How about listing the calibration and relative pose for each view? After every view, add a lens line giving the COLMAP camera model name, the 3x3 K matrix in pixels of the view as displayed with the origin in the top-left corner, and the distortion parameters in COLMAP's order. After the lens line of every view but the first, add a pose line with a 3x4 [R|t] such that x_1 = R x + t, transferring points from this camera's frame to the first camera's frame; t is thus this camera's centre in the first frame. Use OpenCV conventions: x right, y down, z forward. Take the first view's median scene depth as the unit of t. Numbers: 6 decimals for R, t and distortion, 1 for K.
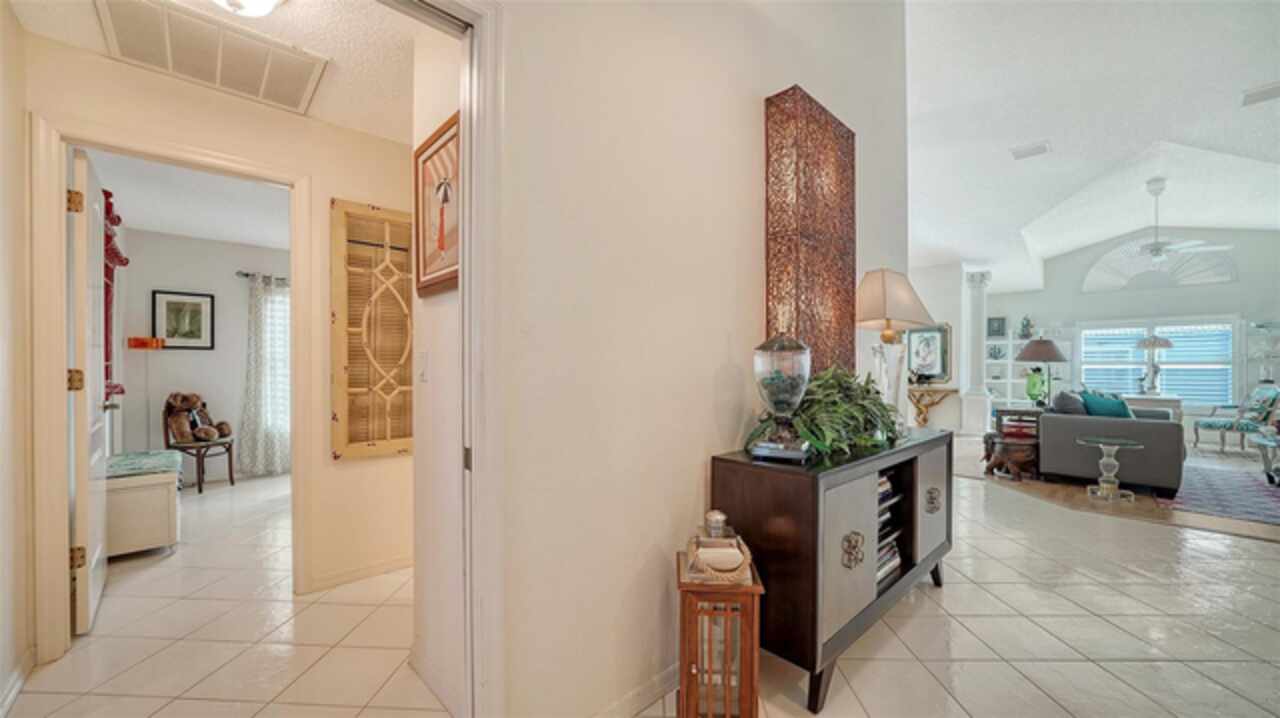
lens RADIAL K [[467.8, 0, 639.6], [0, 467.8, 365.1], [0, 0, 1]] dist [0.001076, 0.000131]
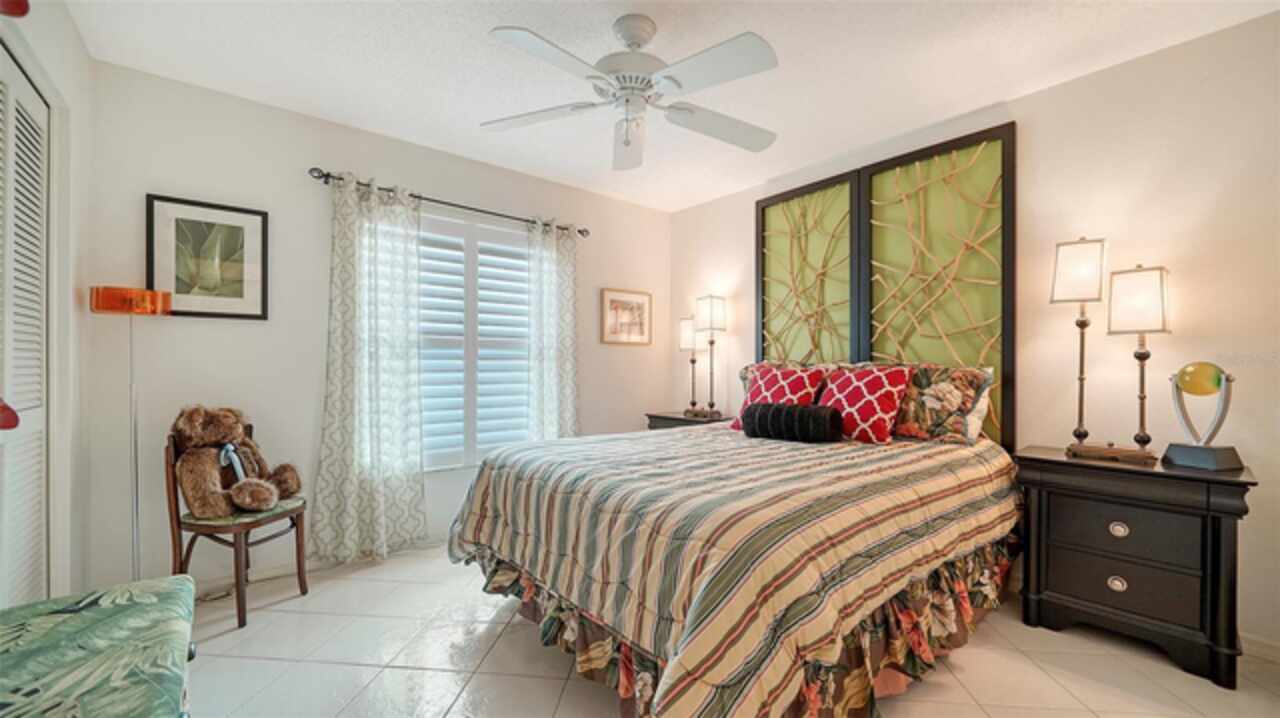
lens RADIAL K [[467.8, 0, 638.5], [0, 467.8, 362.5], [0, 0, 1]] dist [0.001076, 0.000131]
pose [[0.998905, 0.005736, -0.046422, -0.497458], [-0.005573, 0.999978, 0.003644, 0.009082], [0.046442, -0.003382, 0.998915, 0.526247]]
